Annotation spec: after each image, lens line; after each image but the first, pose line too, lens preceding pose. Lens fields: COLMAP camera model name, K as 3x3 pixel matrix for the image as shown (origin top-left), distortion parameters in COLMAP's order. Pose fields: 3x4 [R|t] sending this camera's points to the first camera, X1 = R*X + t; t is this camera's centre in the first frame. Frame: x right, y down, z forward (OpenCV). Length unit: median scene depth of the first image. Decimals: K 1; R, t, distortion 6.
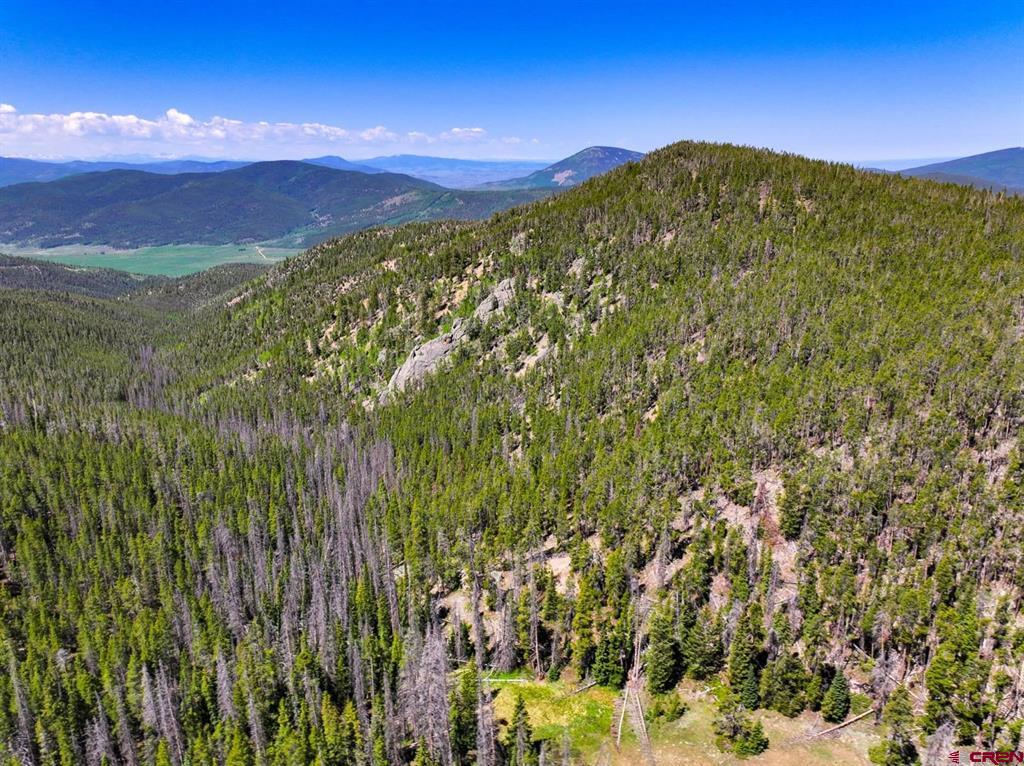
lens RADIAL K [[719.7, 0, 511.9], [0, 719.7, 386.0], [0, 0, 1]] dist [-0.005288, 0.022249]
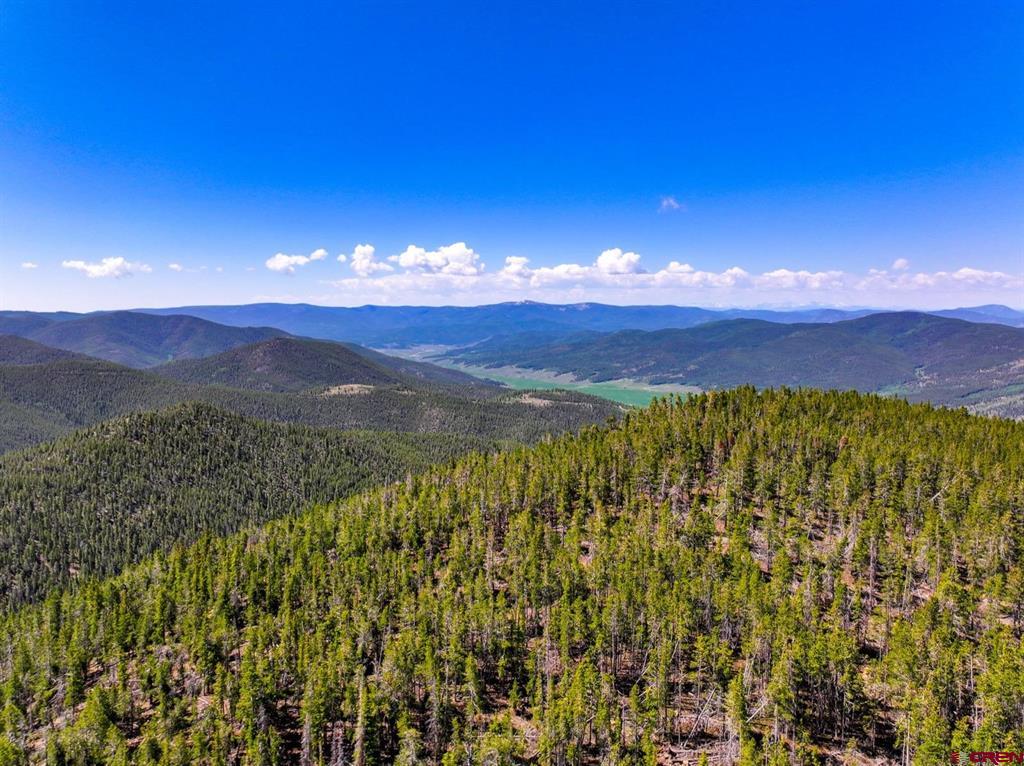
lens RADIAL K [[719.7, 0, 512.9], [0, 719.7, 381.3], [0, 0, 1]] dist [-0.005288, 0.022249]
pose [[0.672282, 0.080650, -0.735889, 0.103030], [-0.226816, 0.968681, -0.101049, -0.062713], [0.704692, 0.234845, 0.669520, 0.152996]]
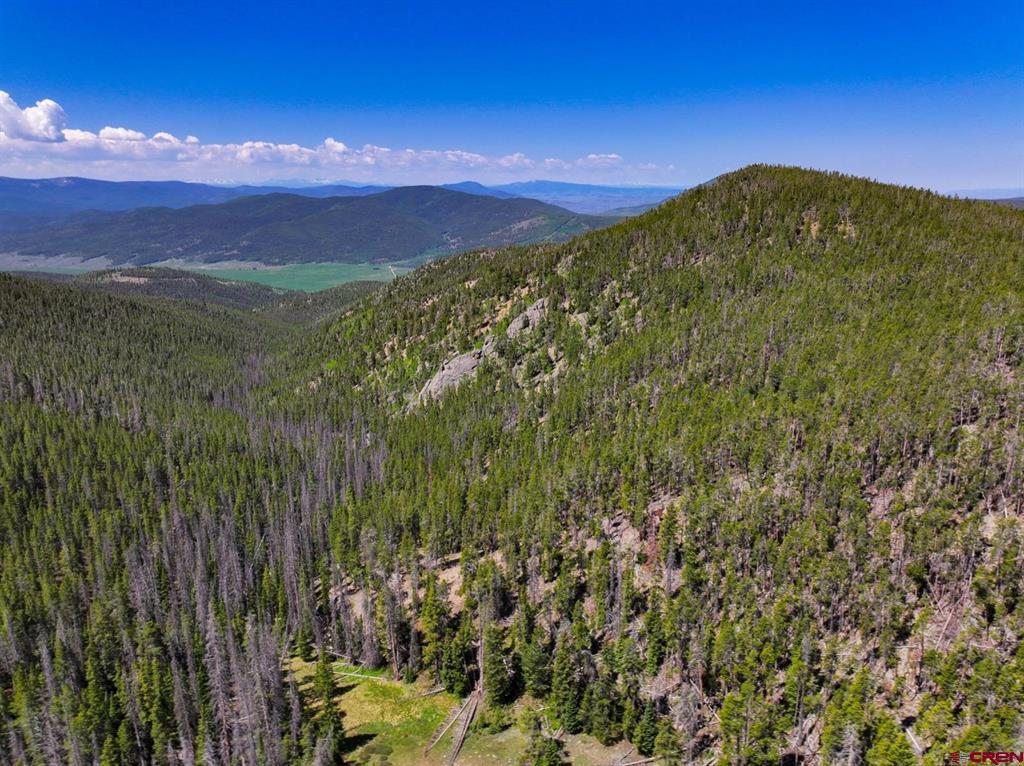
lens RADIAL K [[719.7, 0, 510.4], [0, 719.7, 385.7], [0, 0, 1]] dist [-0.005288, 0.022249]
pose [[0.983518, 0.053150, -0.172821, 0.020917], [-0.058904, 0.997861, -0.028333, 0.000669], [0.170946, 0.038045, 0.984546, 0.000398]]
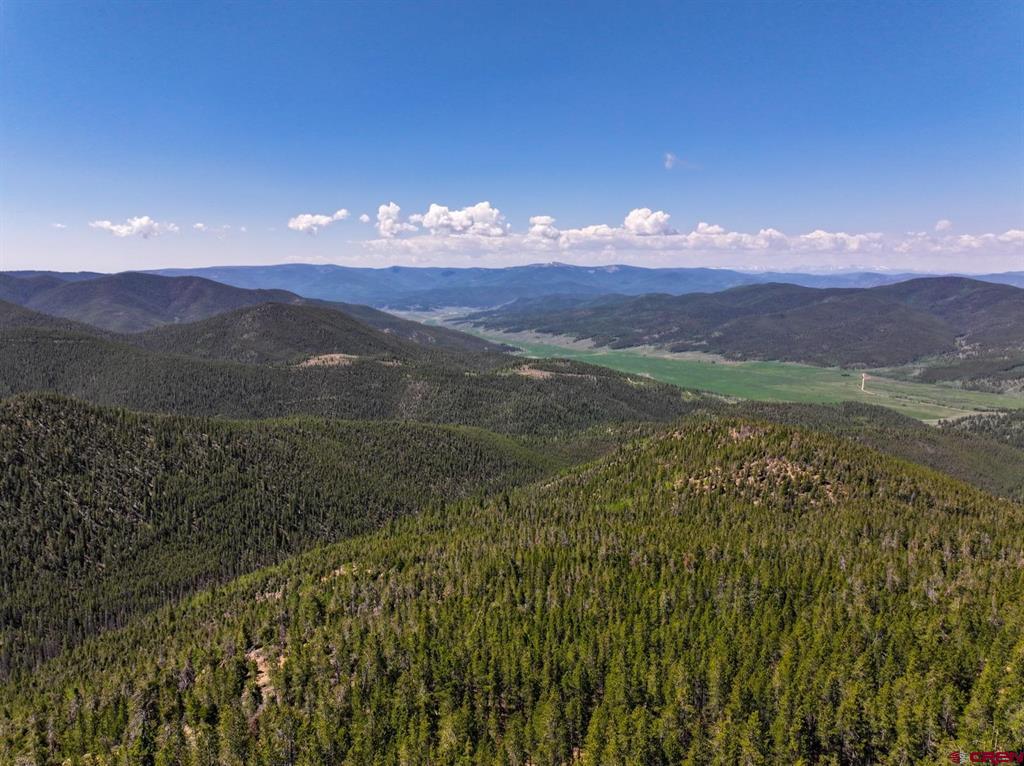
lens RADIAL K [[719.7, 0, 516.8], [0, 719.7, 388.3], [0, 0, 1]] dist [-0.005288, 0.022249]
pose [[0.643010, 0.133382, -0.754154, 0.073823], [-0.238606, 0.970596, -0.031778, -0.096224], [0.727740, 0.200379, 0.655929, 0.246050]]
